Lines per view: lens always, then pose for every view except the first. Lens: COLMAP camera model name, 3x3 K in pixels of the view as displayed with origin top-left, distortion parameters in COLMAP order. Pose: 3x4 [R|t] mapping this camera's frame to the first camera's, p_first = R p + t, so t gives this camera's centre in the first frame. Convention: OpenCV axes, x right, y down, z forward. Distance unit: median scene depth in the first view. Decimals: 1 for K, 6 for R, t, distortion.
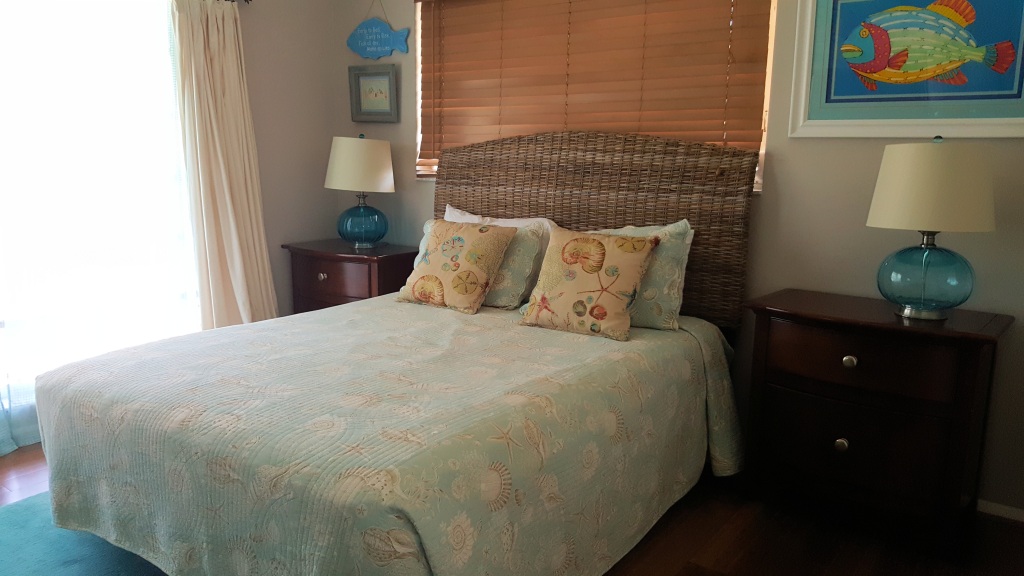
lens RADIAL K [[819.7, 0, 511.1], [0, 819.7, 285.1], [0, 0, 1]] dist [0.004395, -0.043489]
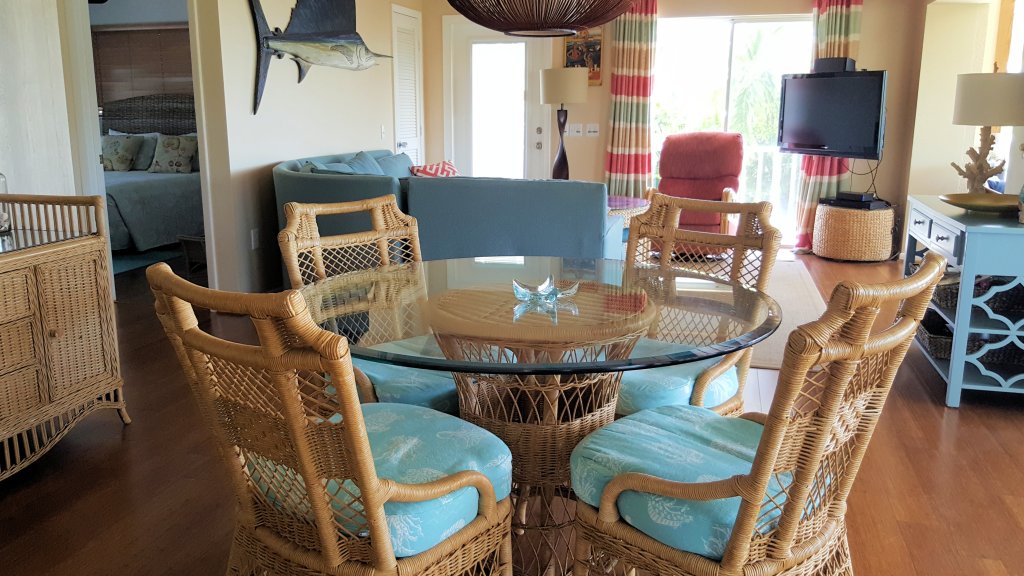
lens RADIAL K [[819.7, 0, 509.7], [0, 819.7, 291.6], [0, 0, 1]] dist [0.004395, -0.043489]
pose [[0.925019, -0.086961, 0.369835, 0.072543], [0.066015, 0.995434, 0.068945, 0.290095], [-0.374142, -0.039361, 0.926536, -1.629264]]
